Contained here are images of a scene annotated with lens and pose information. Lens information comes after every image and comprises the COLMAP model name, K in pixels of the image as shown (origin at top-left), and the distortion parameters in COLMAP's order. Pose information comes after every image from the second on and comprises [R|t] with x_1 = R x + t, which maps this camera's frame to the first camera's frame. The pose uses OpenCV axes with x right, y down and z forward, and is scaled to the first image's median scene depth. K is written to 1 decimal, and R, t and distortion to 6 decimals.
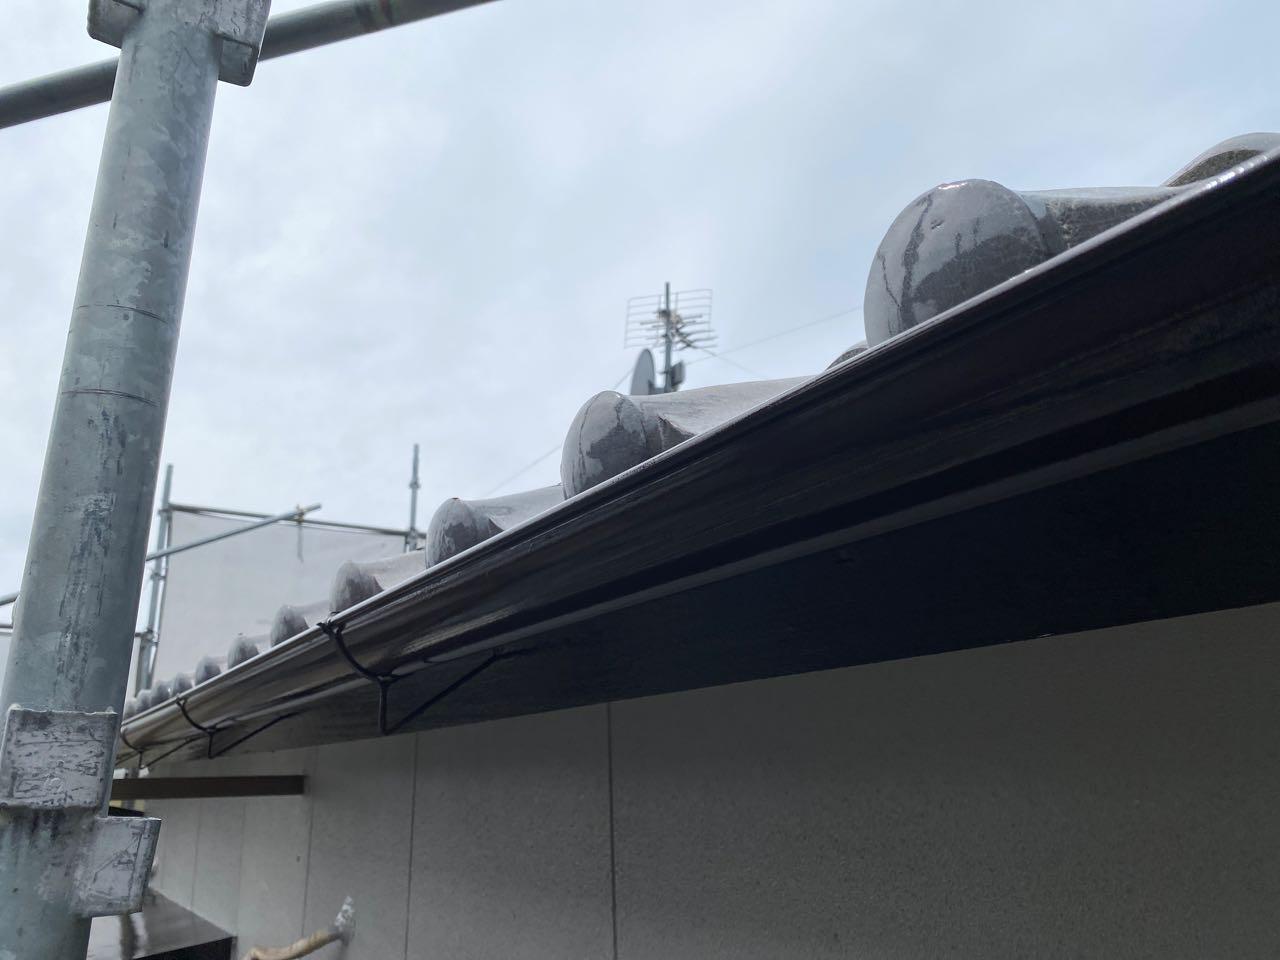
lens RADIAL K [[983.6, 0, 642.4], [0, 983.6, 511.1], [0, 0, 1]] dist [0.046845, -0.052508]
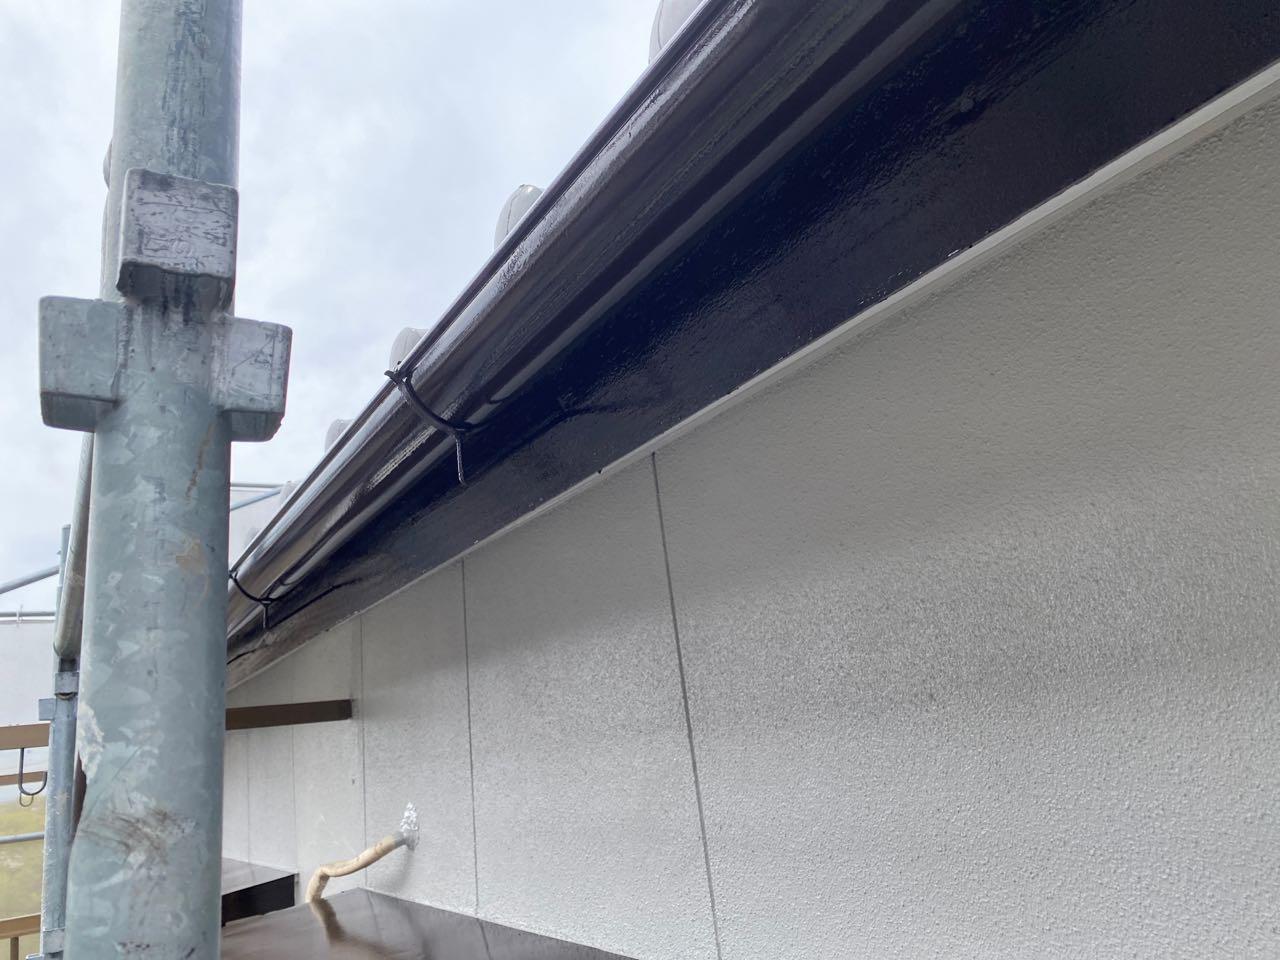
lens RADIAL K [[983.6, 0, 634.8], [0, 983.6, 491.1], [0, 0, 1]] dist [0.046845, -0.052508]
pose [[0.995696, -0.091587, -0.014161, -0.168394], [0.091831, 0.995618, 0.017657, 0.489441], [0.012482, -0.018881, 0.999744, 0.070157]]
